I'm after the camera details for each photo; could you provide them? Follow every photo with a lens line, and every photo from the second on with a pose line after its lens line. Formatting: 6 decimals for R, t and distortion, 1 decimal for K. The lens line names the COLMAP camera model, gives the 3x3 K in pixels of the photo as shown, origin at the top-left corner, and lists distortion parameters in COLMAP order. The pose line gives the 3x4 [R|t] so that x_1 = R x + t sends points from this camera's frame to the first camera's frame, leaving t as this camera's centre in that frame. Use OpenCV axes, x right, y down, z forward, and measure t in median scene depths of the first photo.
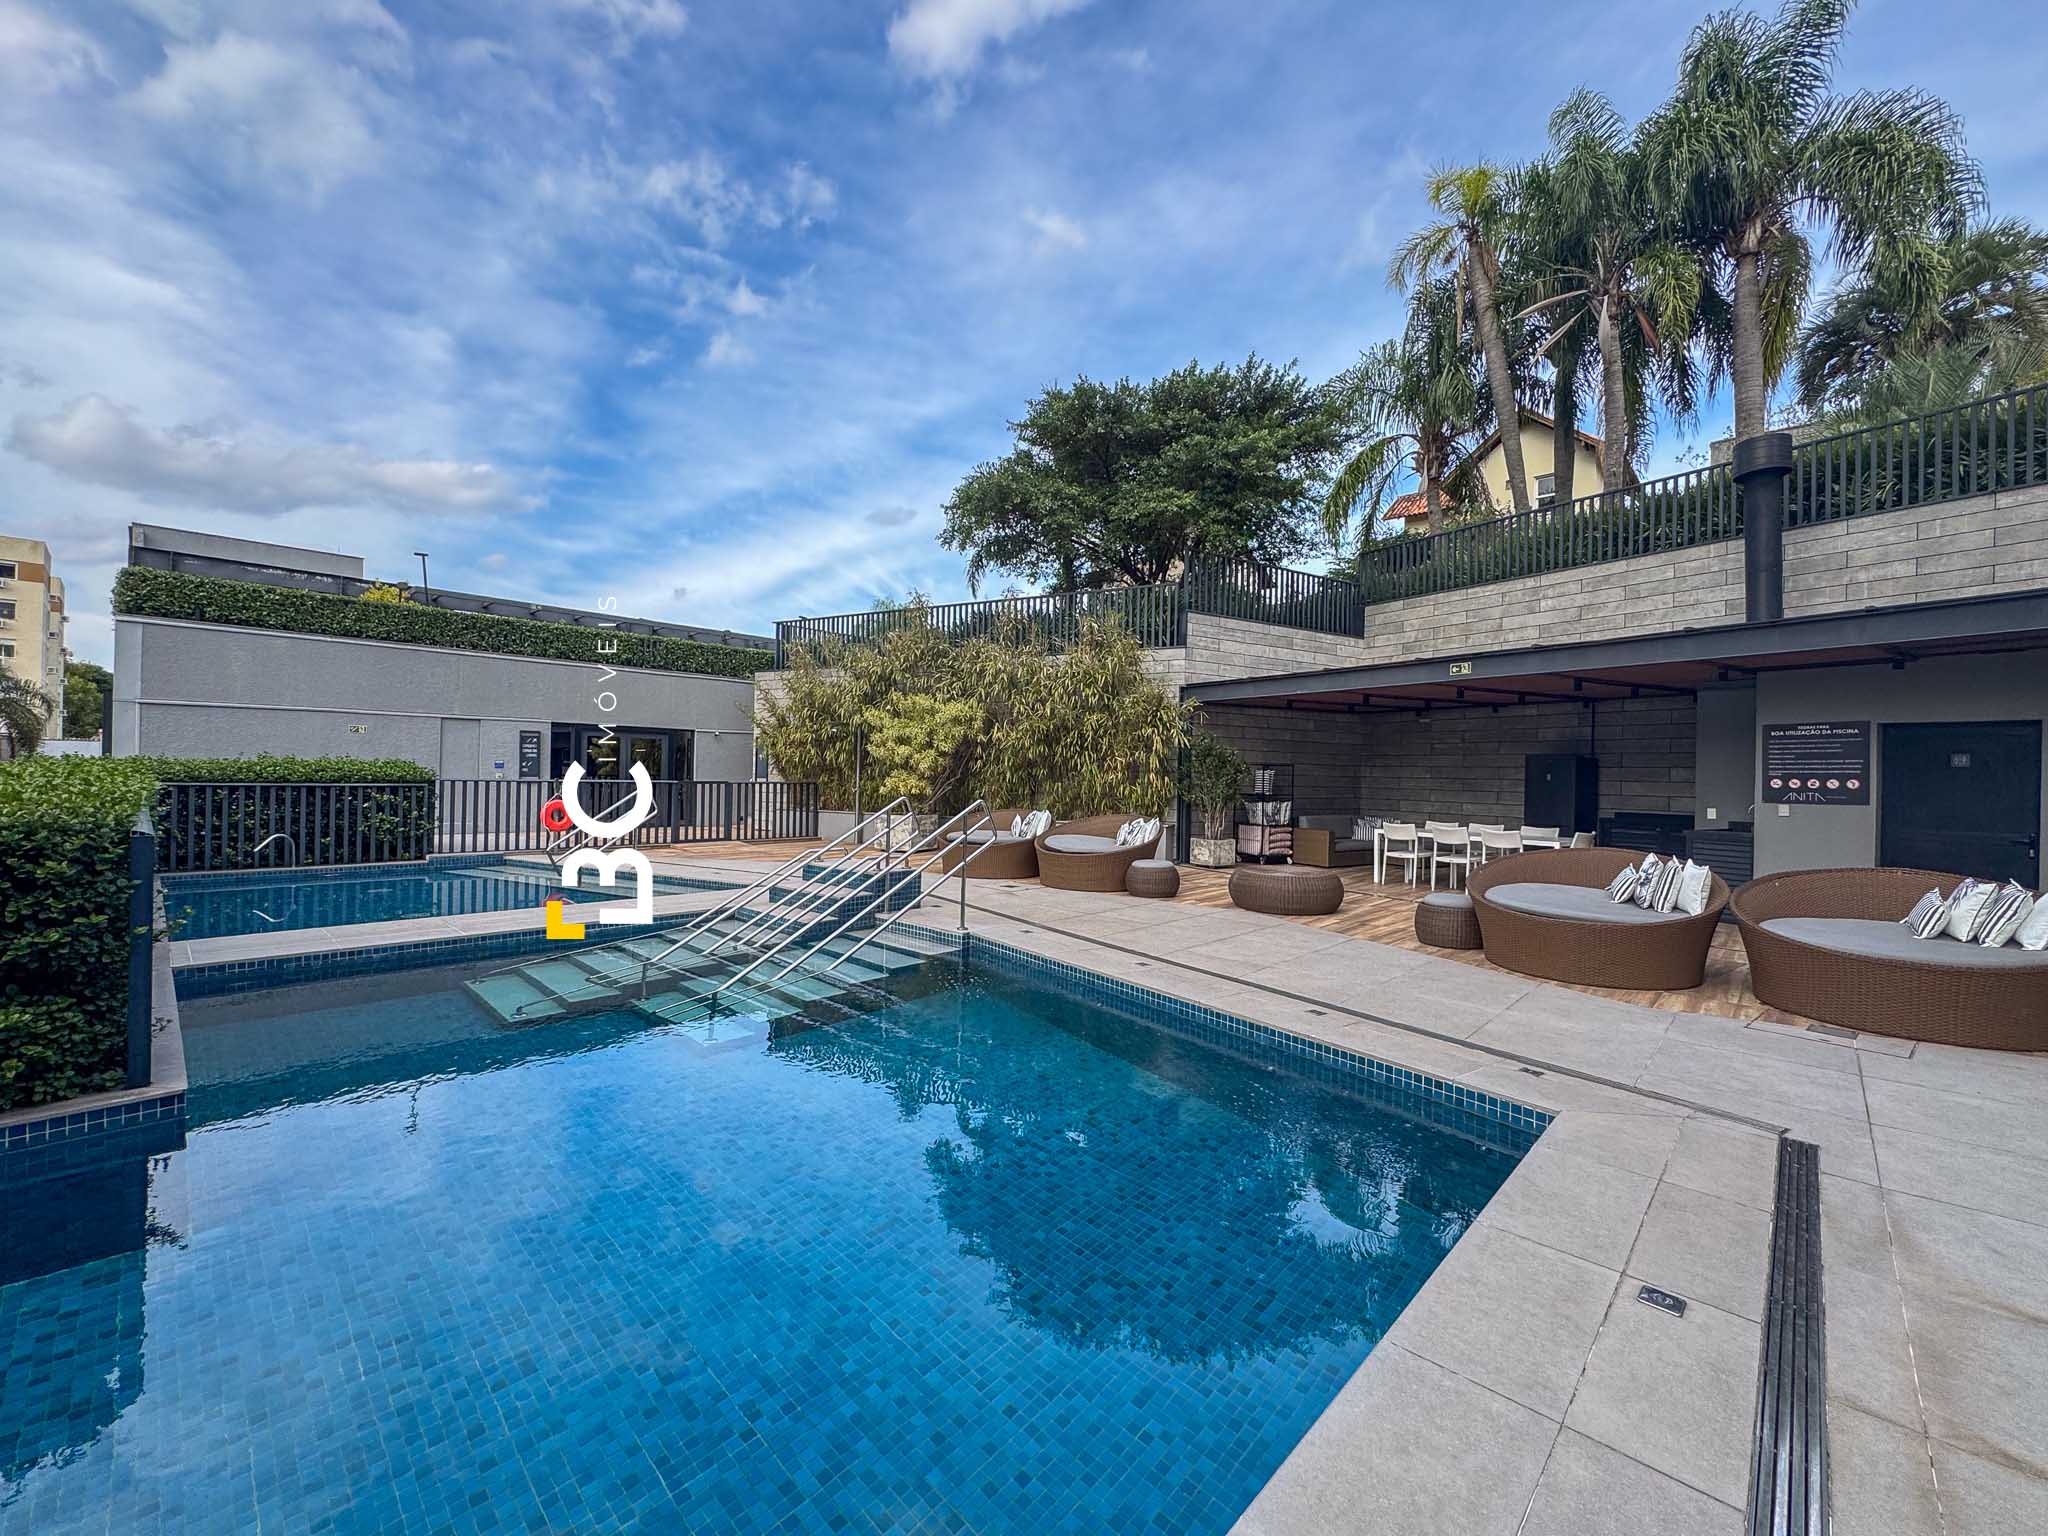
lens RADIAL K [[833.8, 0, 1023.3], [0, 833.8, 769.9], [0, 0, 1]] dist [-0.002760, -0.000285]
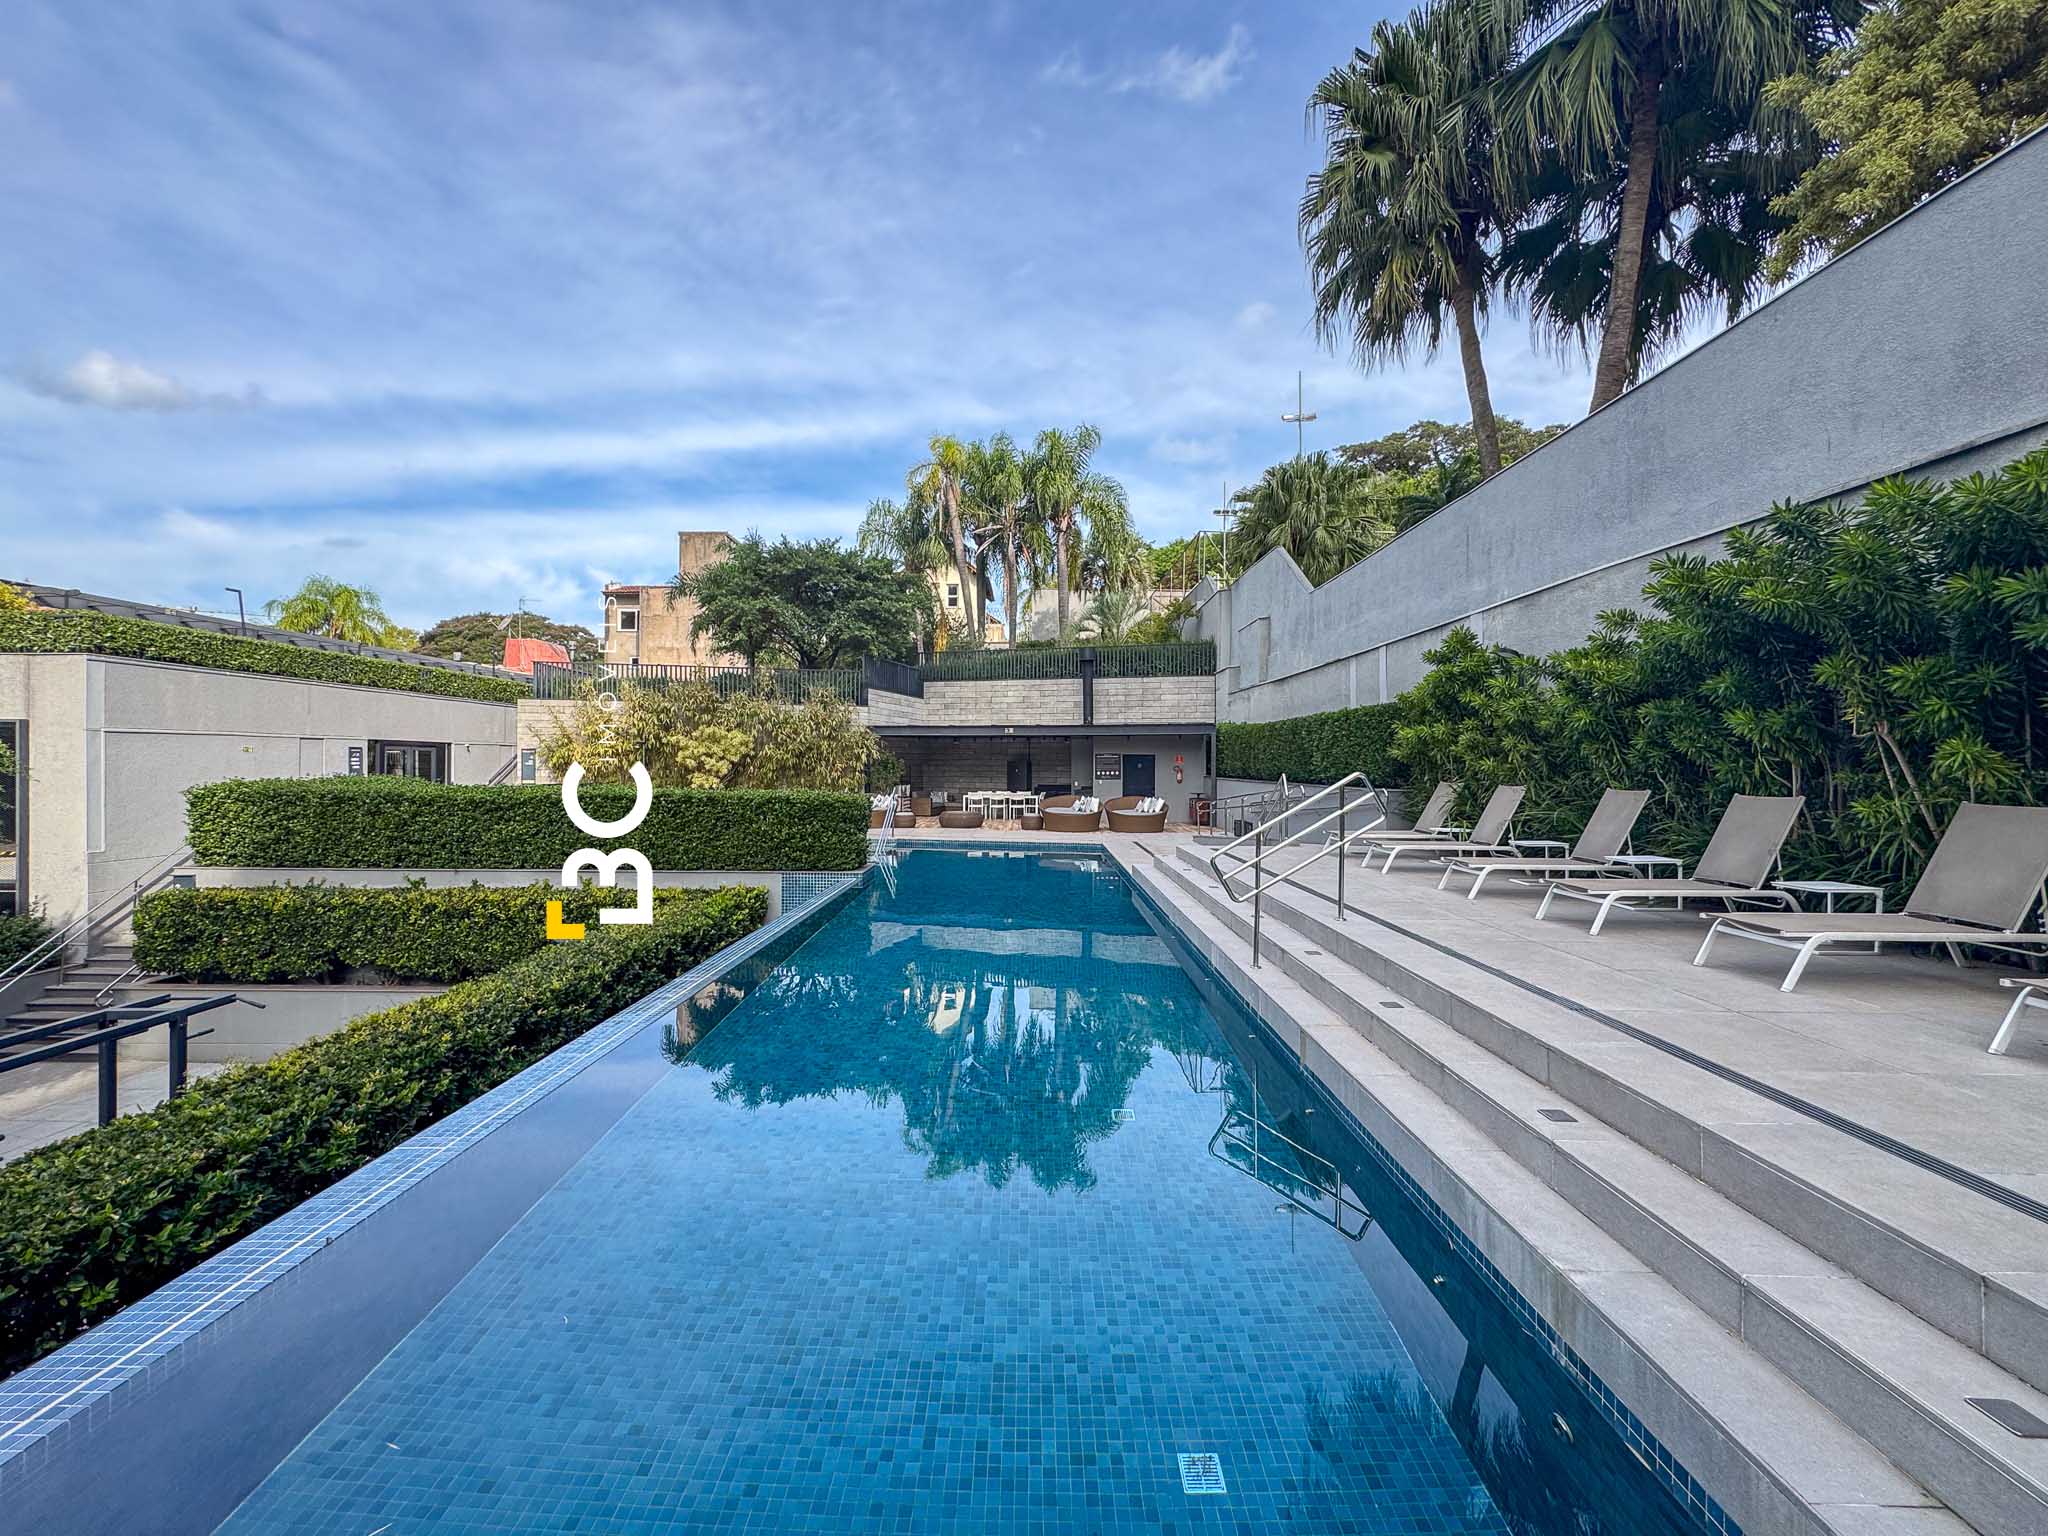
lens RADIAL K [[833.8, 0, 1014.8], [0, 833.8, 765.6], [0, 0, 1]] dist [-0.002760, -0.000285]
pose [[0.736607, -0.016800, 0.676113, -0.847027], [0.006886, 0.999826, 0.017341, -0.040662], [-0.676286, -0.008118, 0.736594, -0.641156]]
